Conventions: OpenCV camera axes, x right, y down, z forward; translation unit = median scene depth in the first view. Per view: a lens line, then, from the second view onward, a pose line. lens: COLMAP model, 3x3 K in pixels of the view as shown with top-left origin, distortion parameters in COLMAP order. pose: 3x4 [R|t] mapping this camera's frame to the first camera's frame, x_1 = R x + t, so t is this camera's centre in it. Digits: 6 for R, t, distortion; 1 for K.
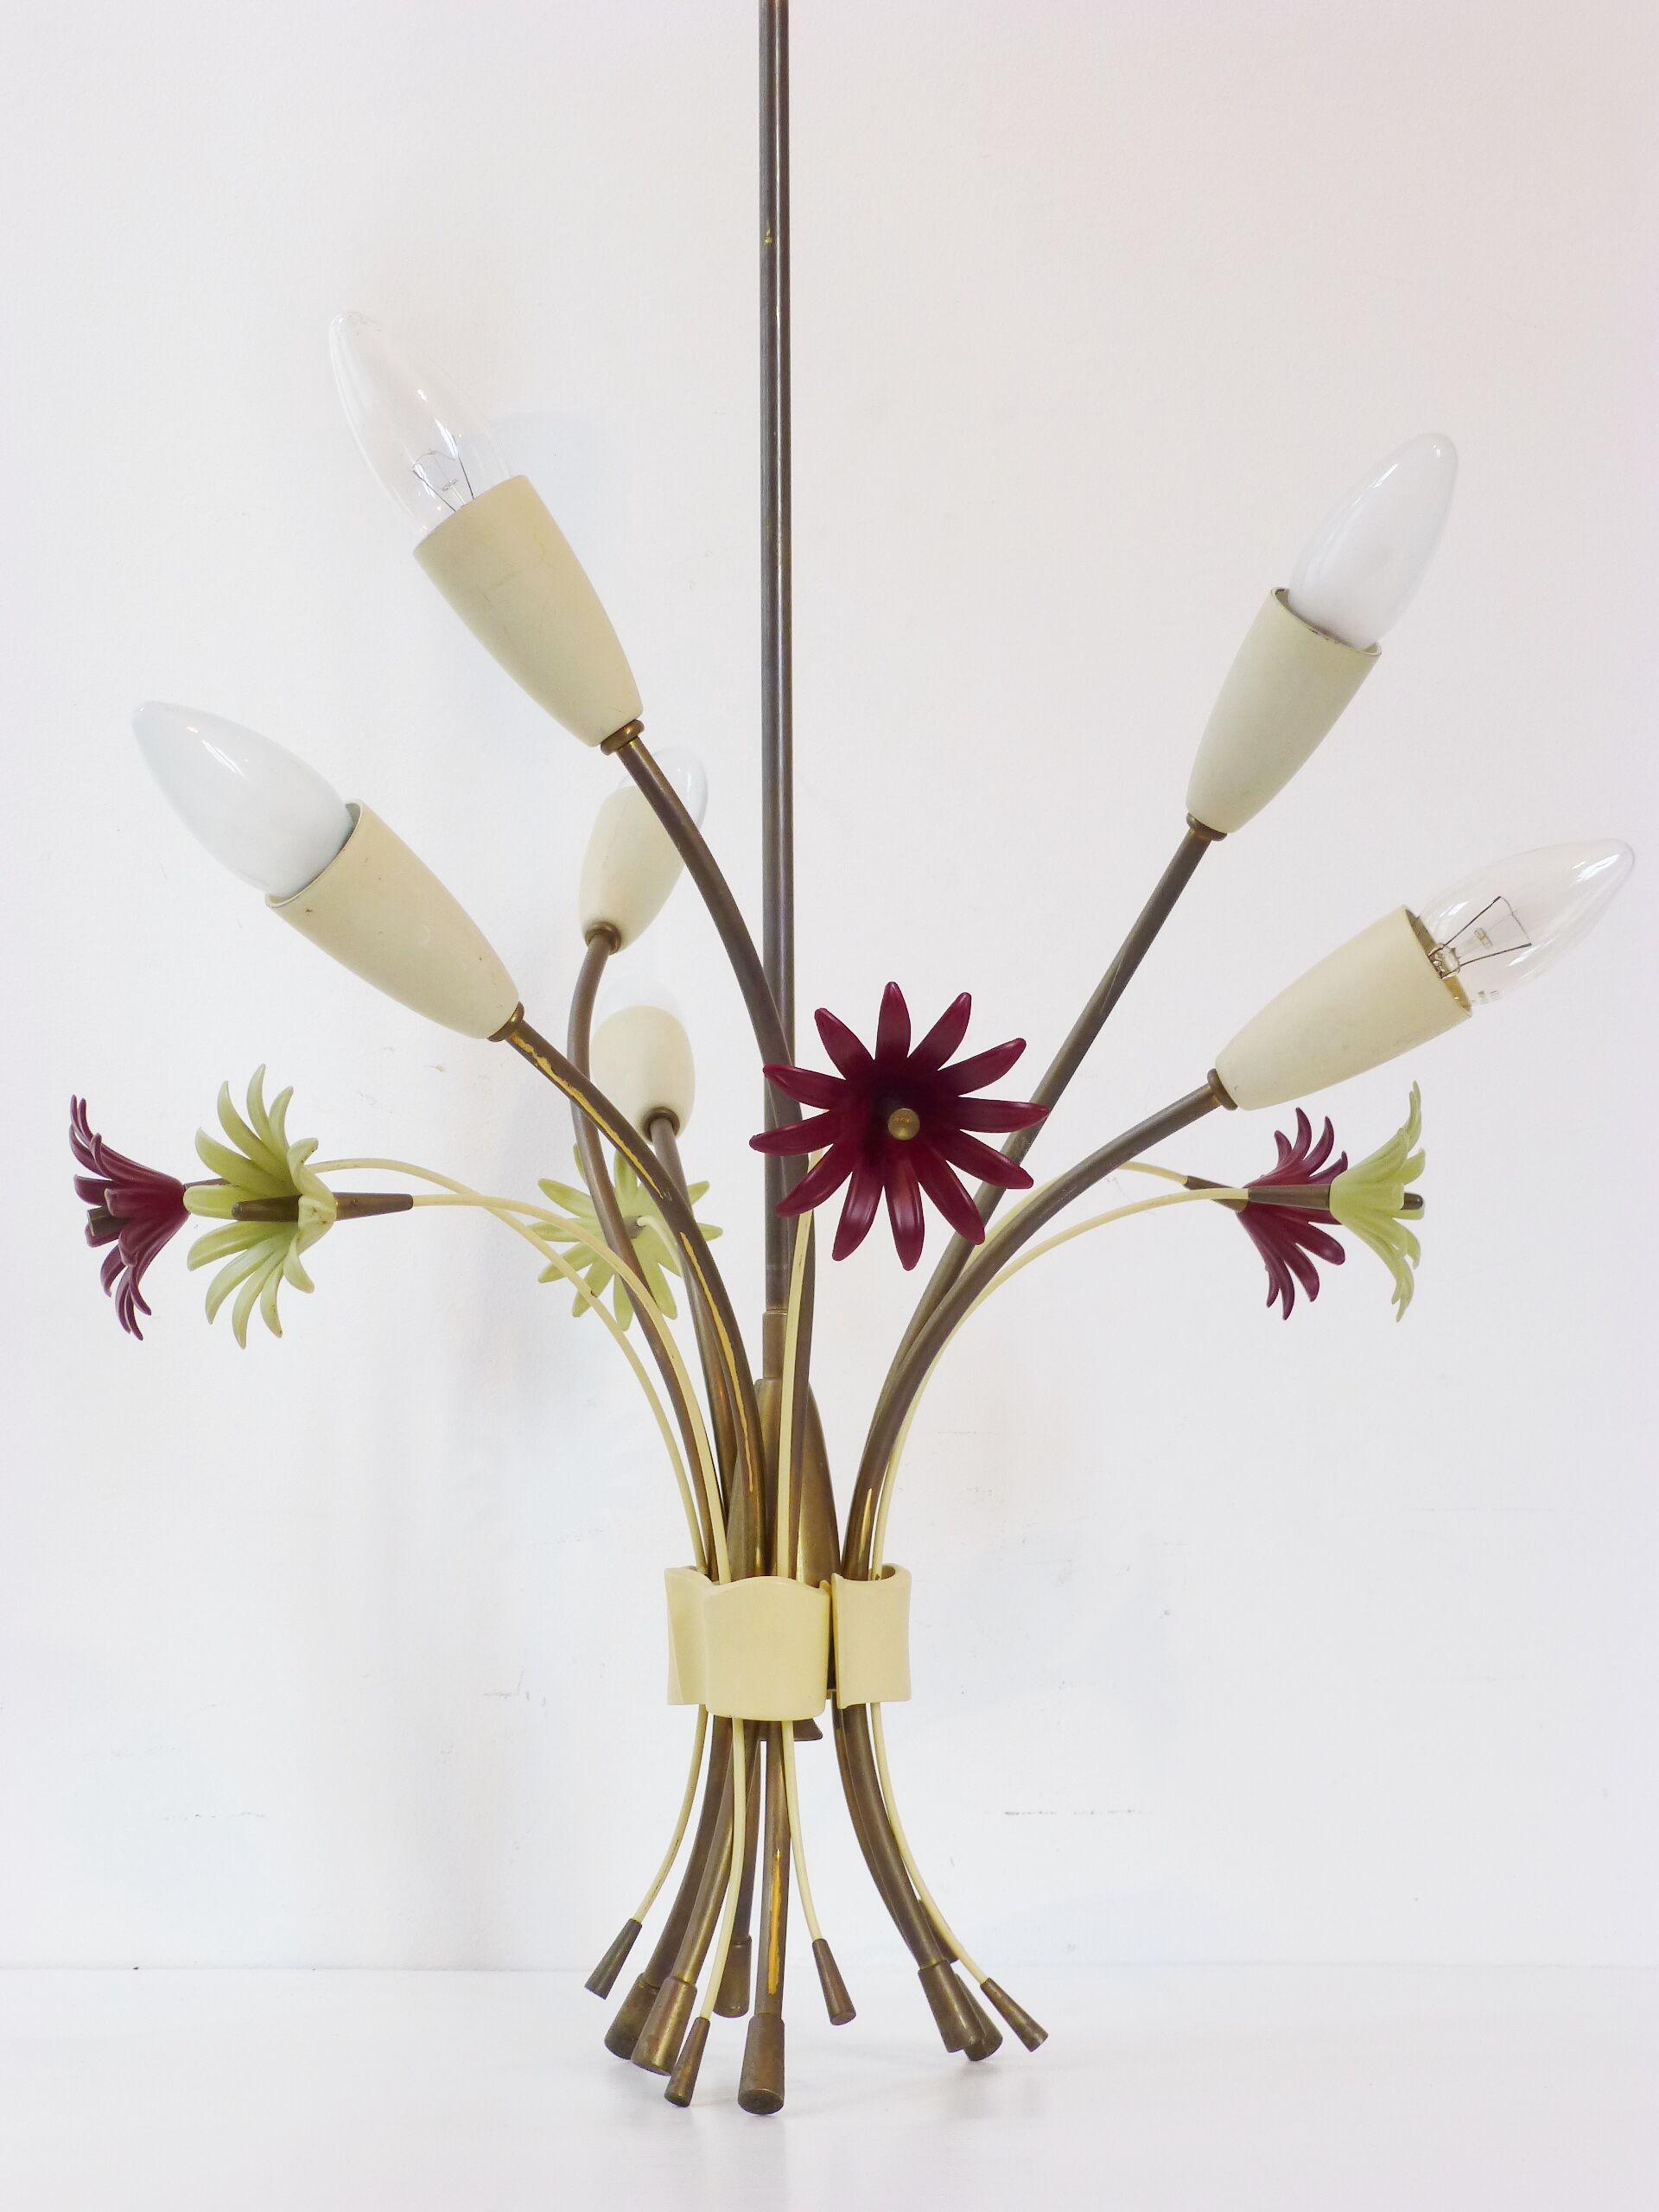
lens RADIAL K [[3223.3, 0, 829.5], [0, 3223.3, 1106.0], [0, 0, 1]] dist [-0.020518, 0.009327]
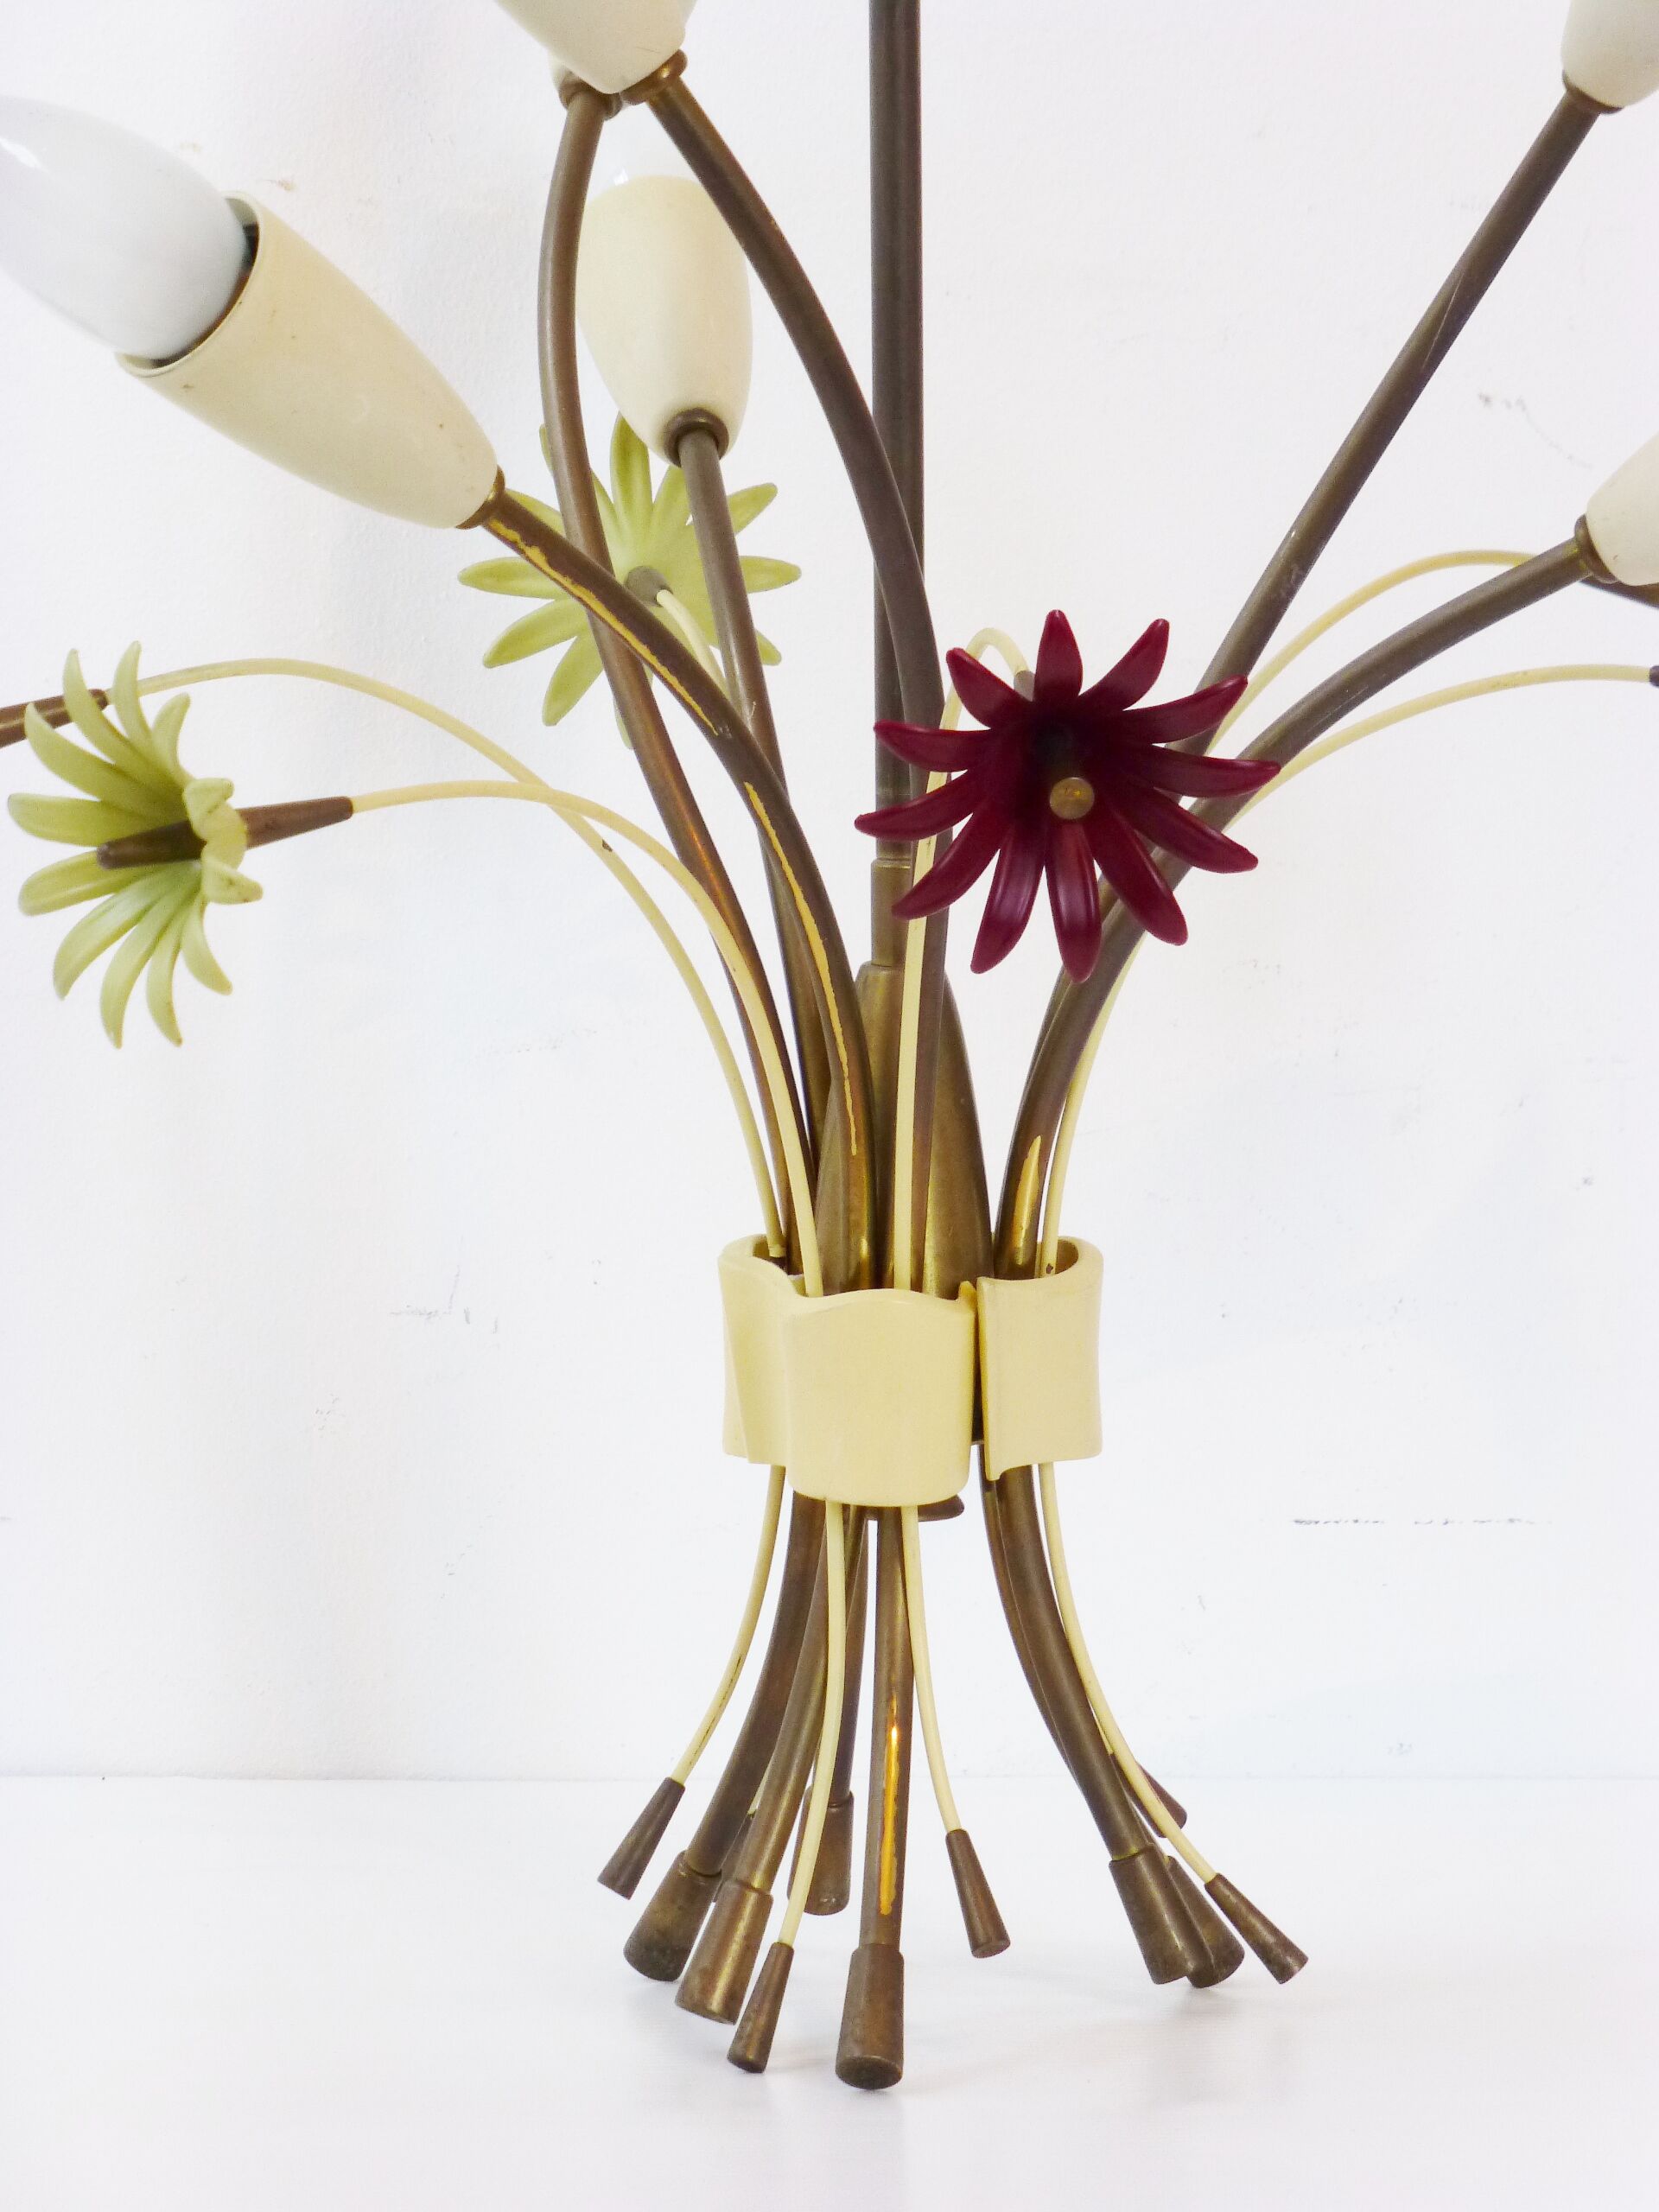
lens RADIAL K [[8826.7, 0, 829.5], [0, 8826.7, 1106.0], [0, 0, 1]] dist [1.217527, -44.117833]
pose [[0.999711, 0.004703, -0.023561, 0.012855], [0.000997, 0.971690, 0.236257, -0.314194], [0.024005, -0.236212, 0.971405, -0.734402]]
